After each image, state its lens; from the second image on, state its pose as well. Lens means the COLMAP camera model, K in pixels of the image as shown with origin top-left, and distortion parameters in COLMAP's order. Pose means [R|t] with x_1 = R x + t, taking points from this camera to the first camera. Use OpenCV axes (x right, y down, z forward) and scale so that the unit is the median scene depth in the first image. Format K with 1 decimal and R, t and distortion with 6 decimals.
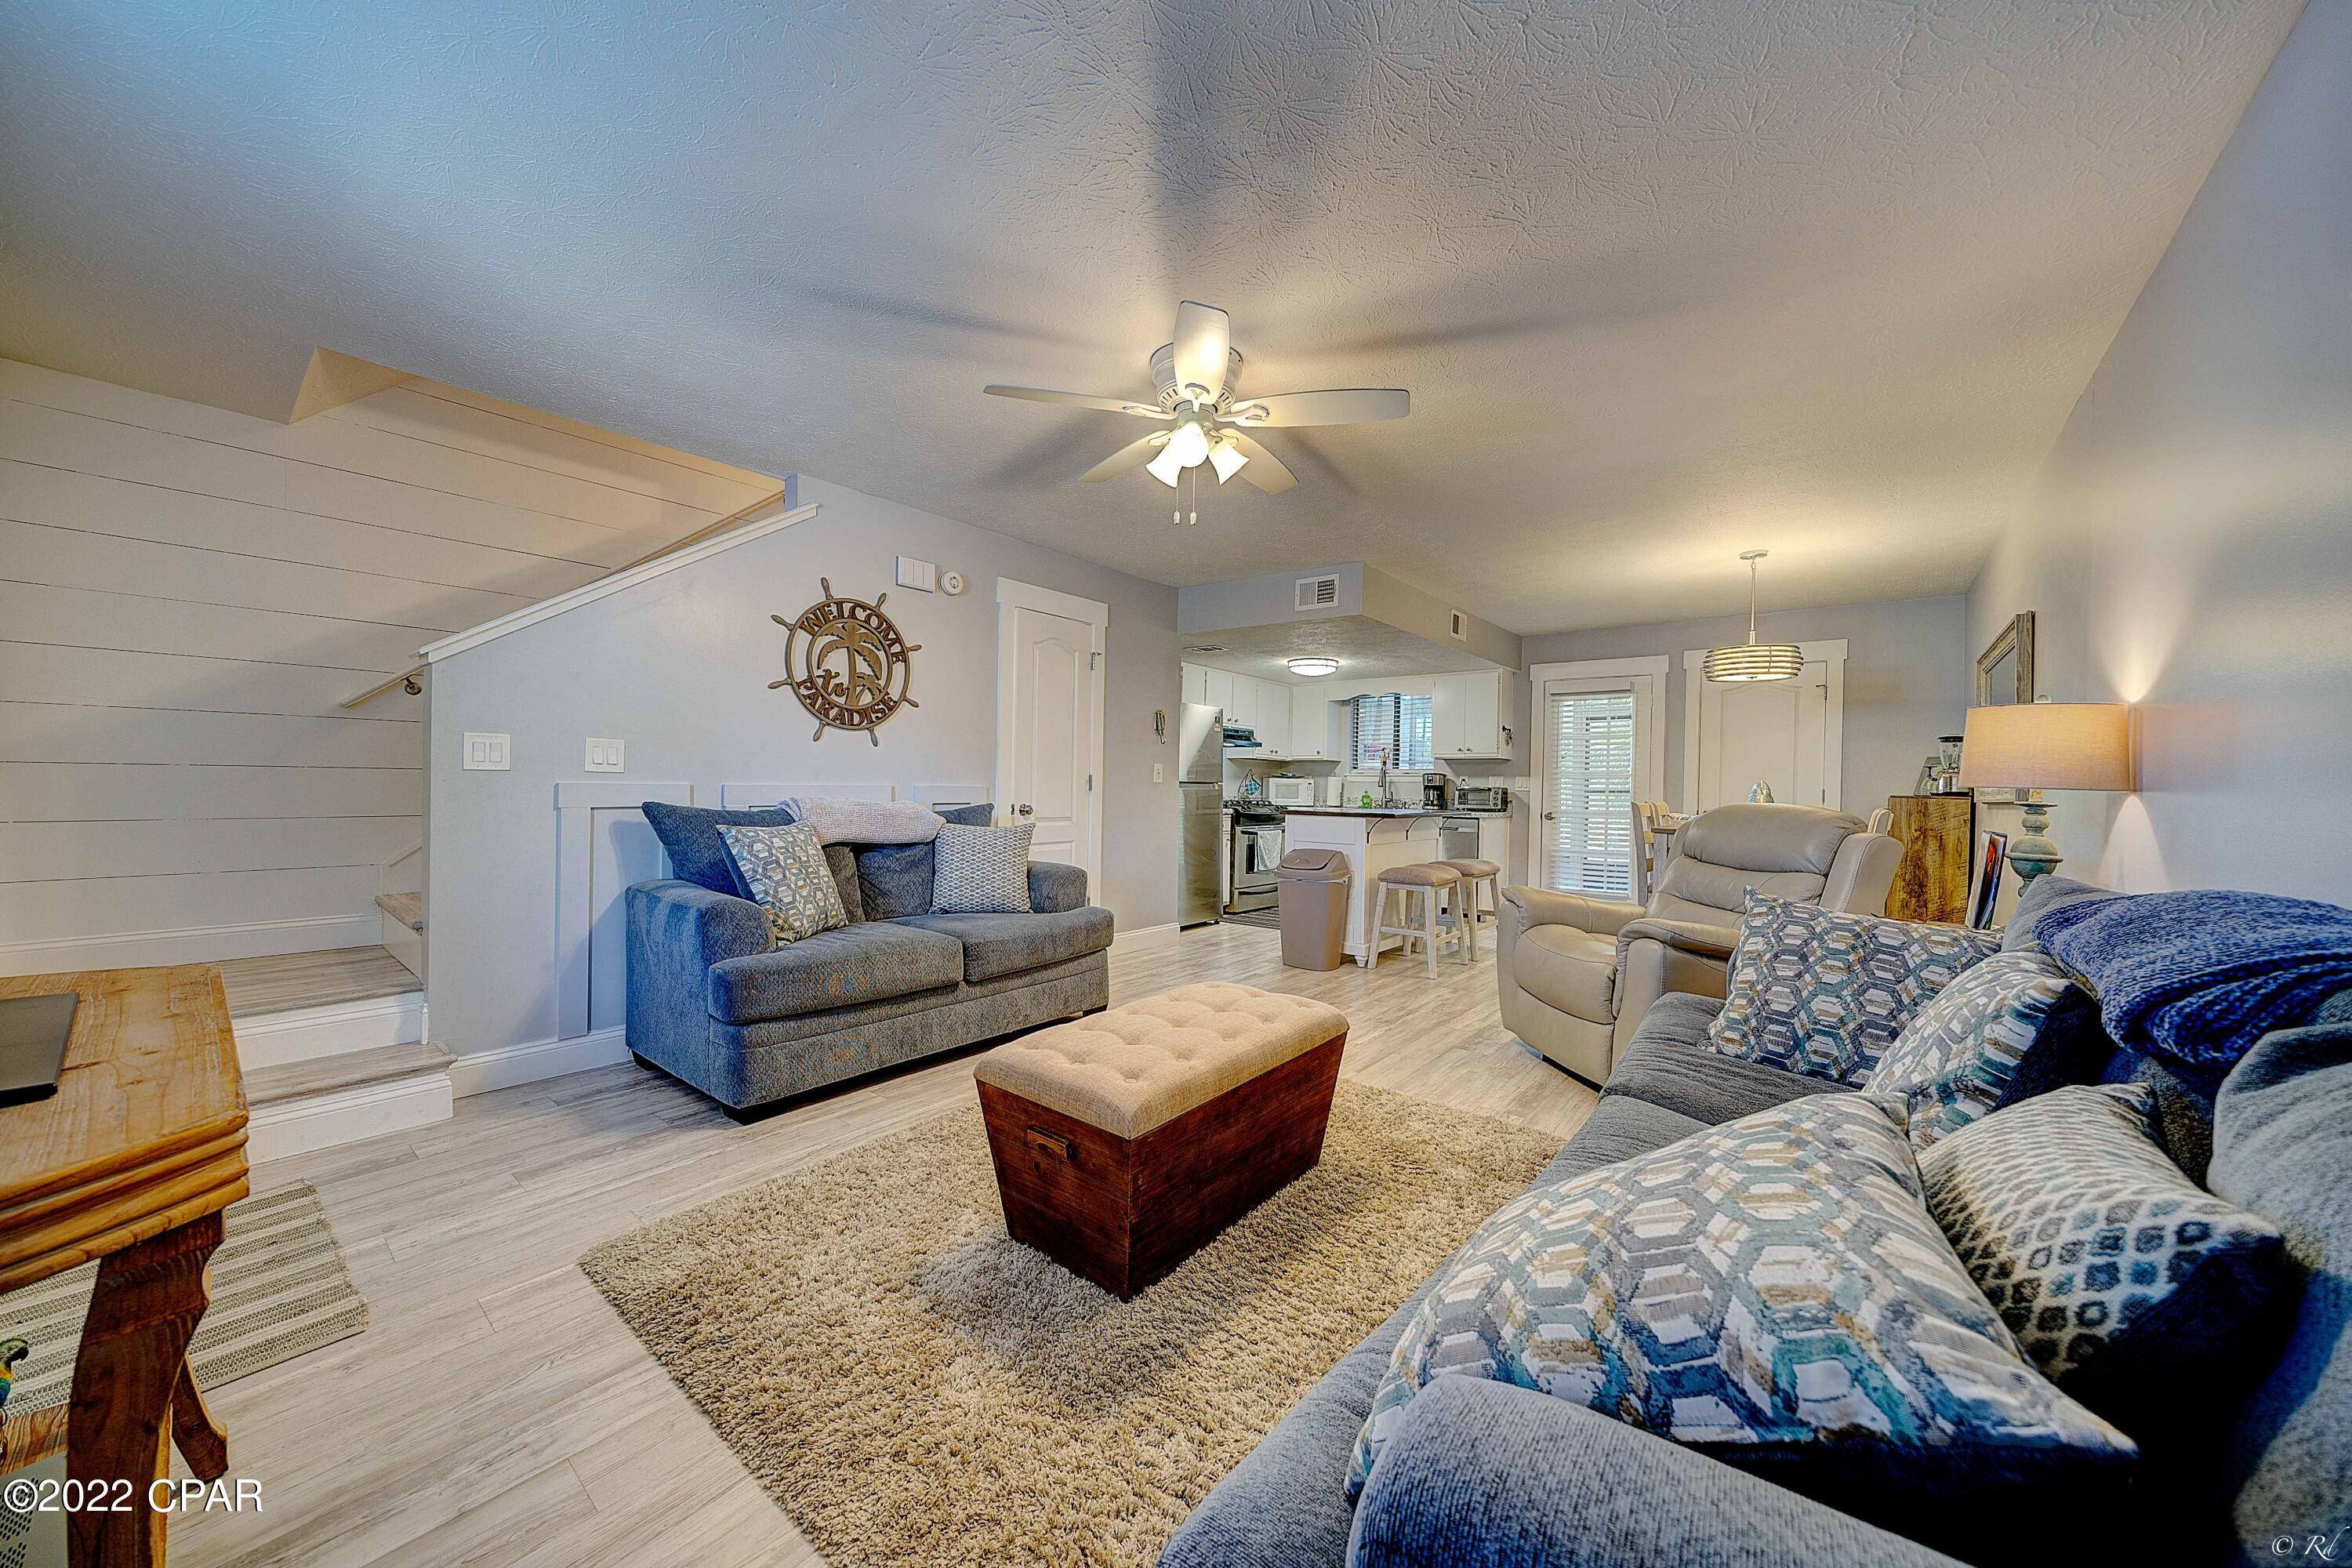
lens RADIAL K [[804.4, 0, 1168.4], [0, 804.4, 783.2], [0, 0, 1]] dist [-0.008968, 0.000272]
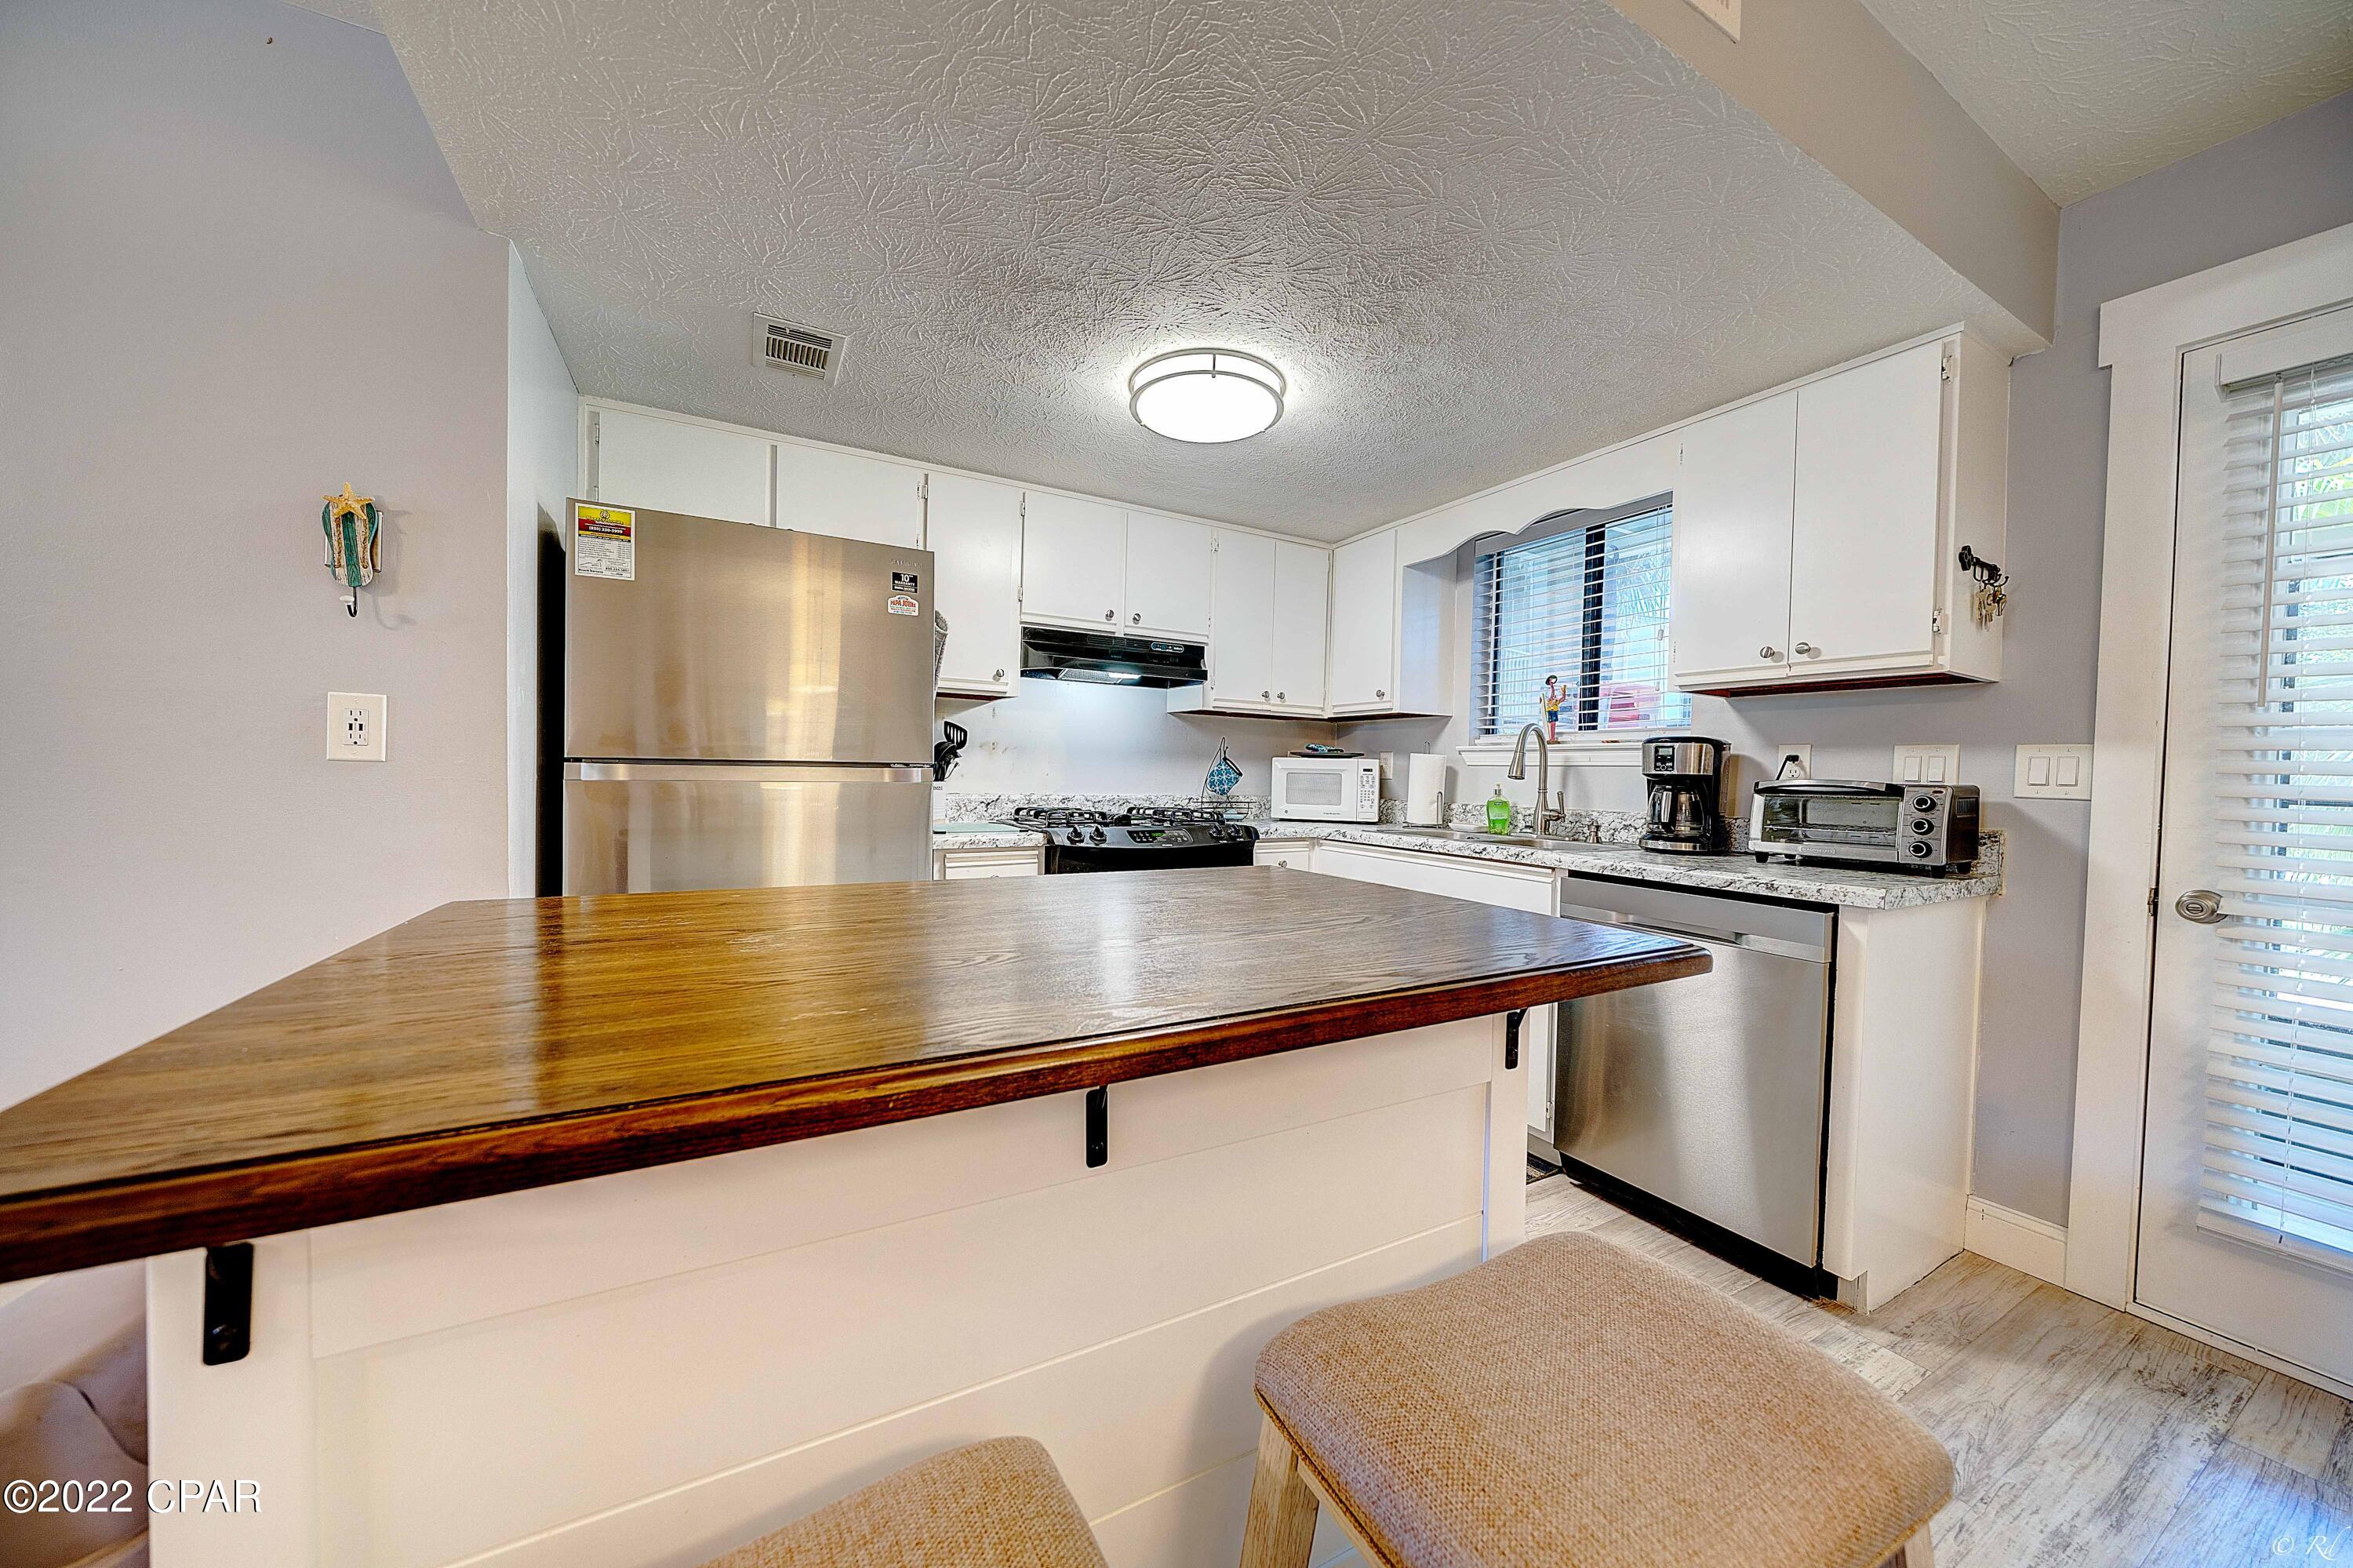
lens RADIAL K [[804.7, 0, 1190.4], [0, 804.7, 793.6], [0, 0, 1]] dist [-0.008968, 0.000272]
pose [[0.930754, 0.010653, -0.365490, 0.506313], [-0.002851, 0.999757, 0.021880, 0.007148], [0.365634, -0.019323, 0.930558, 1.209593]]
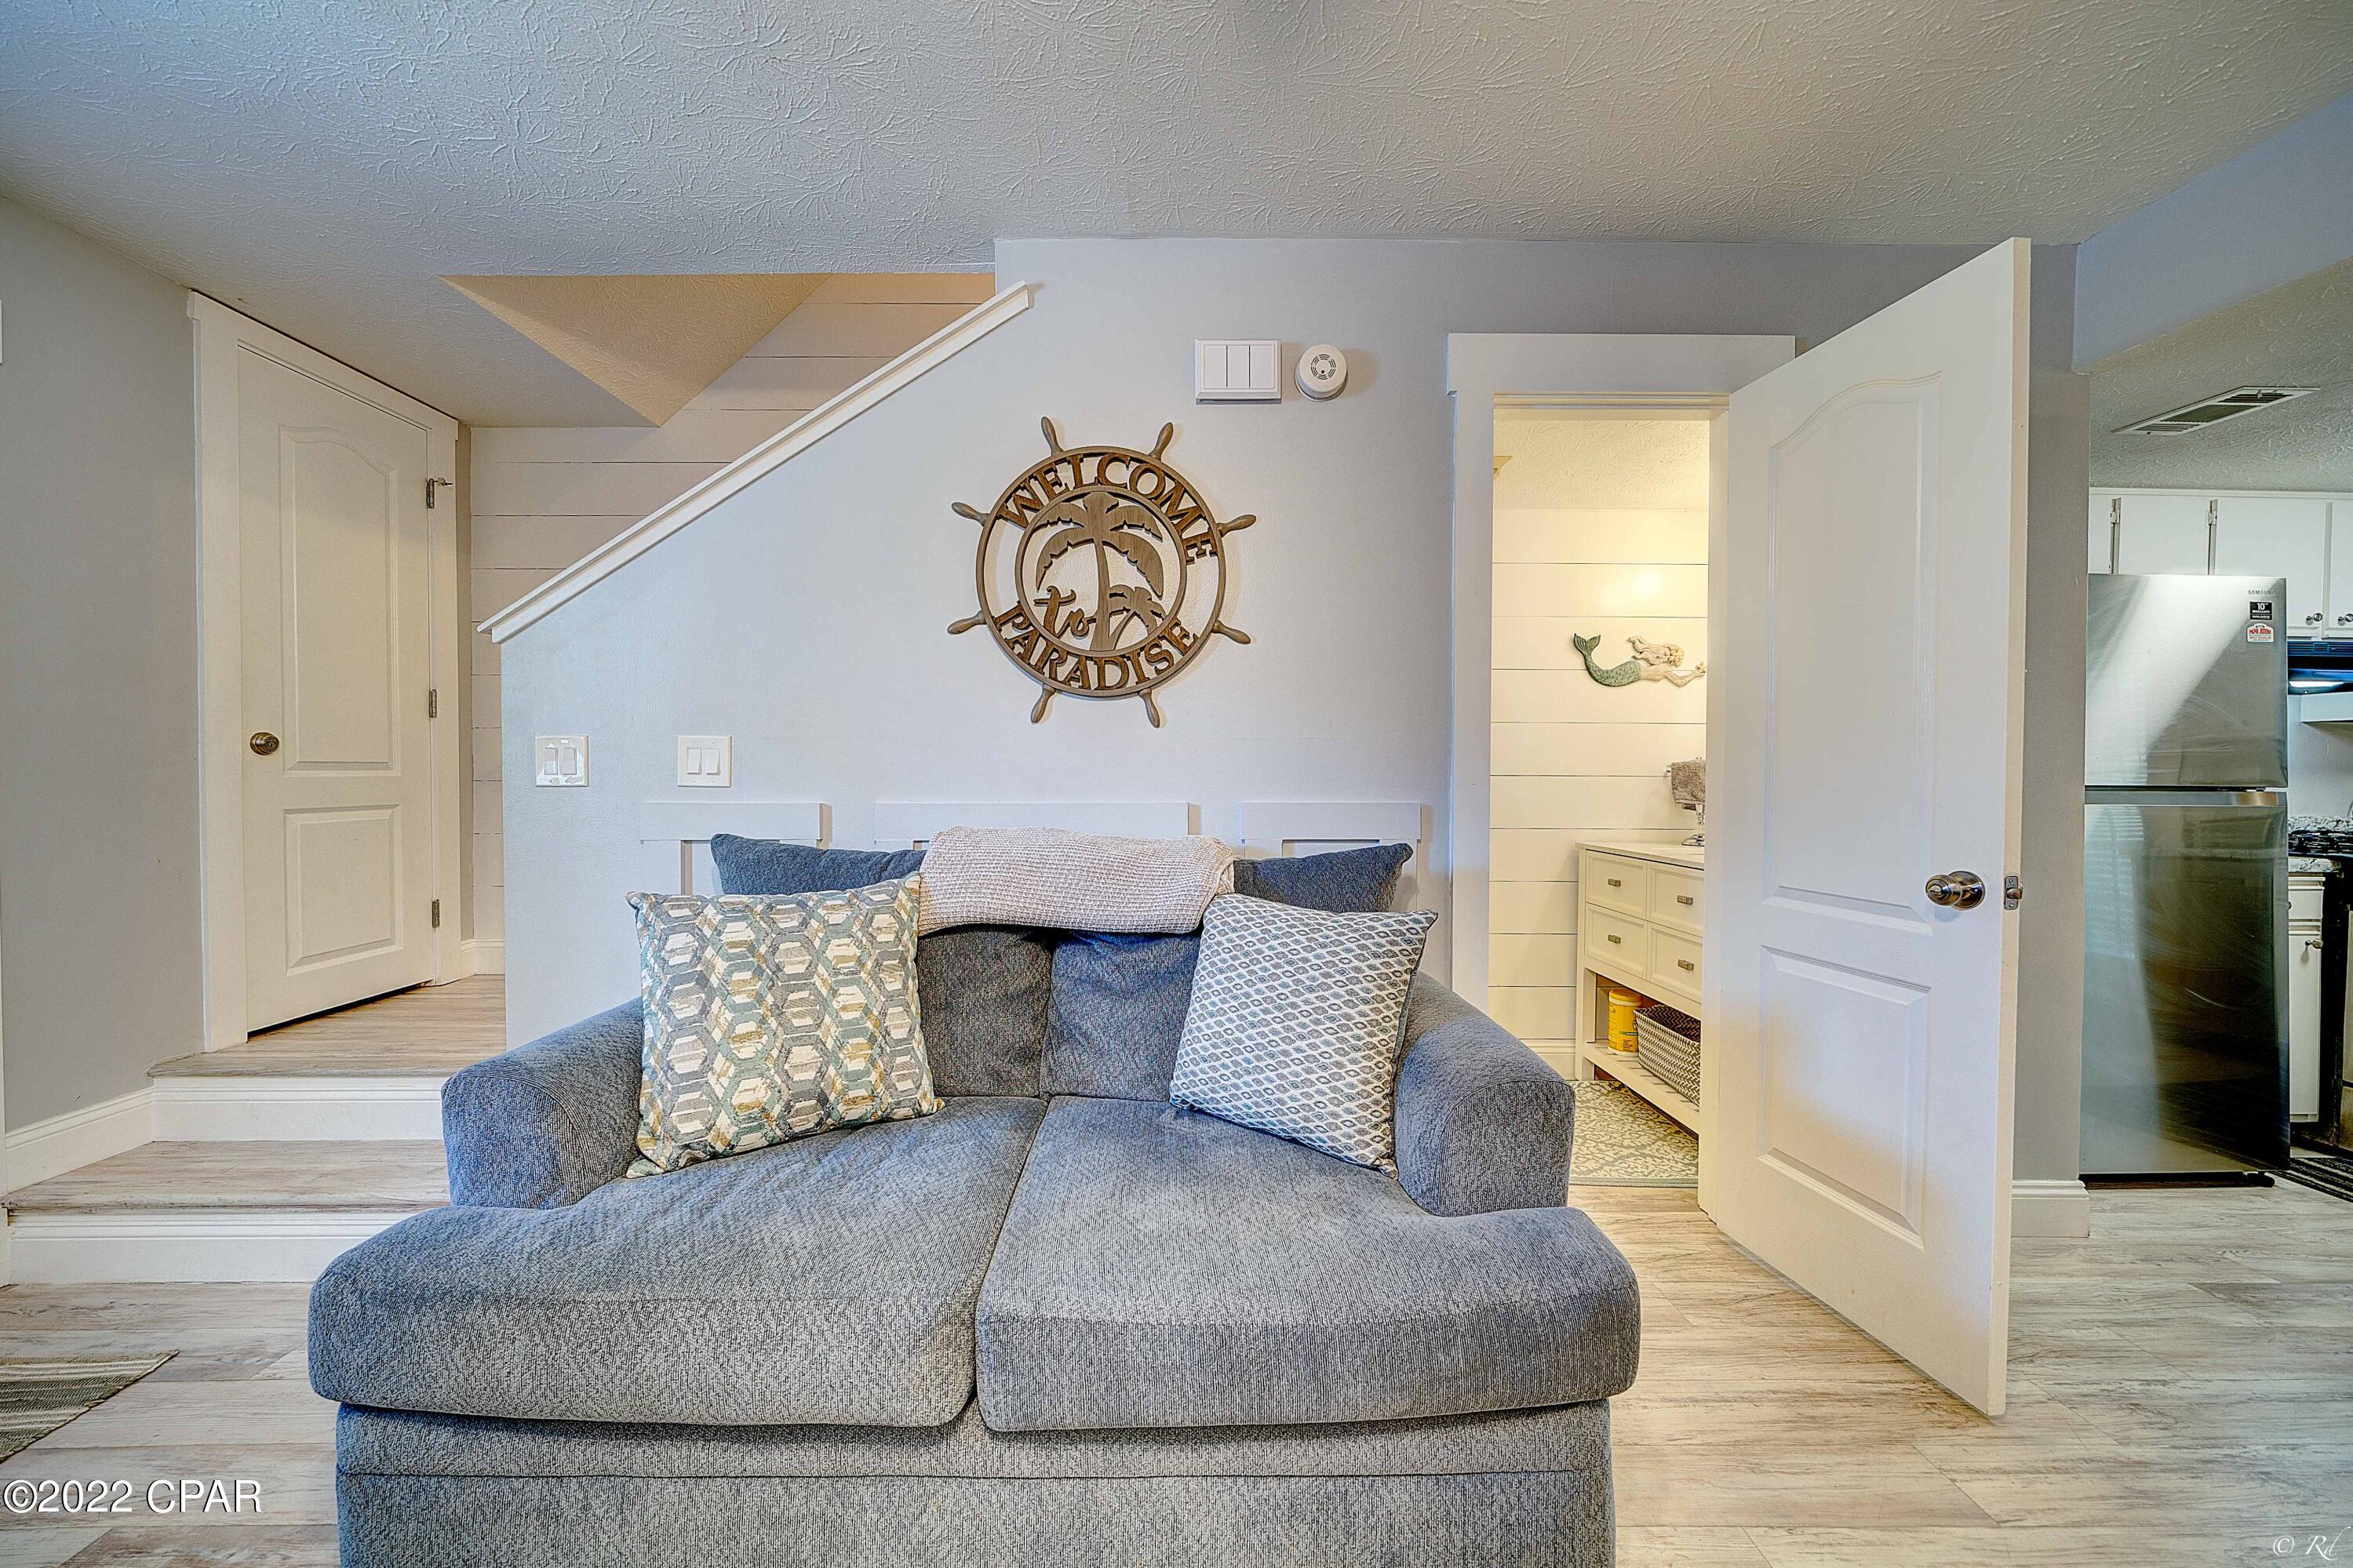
lens RADIAL K [[804.6, 0, 1186.2], [0, 804.6, 792.2], [0, 0, 1]] dist [-0.008968, 0.000272]
pose [[0.640896, -0.003878, -0.767618, 0.041244], [0.008097, 0.999966, 0.001708, -0.005199], [0.767585, -0.007310, 0.640906, 0.689197]]
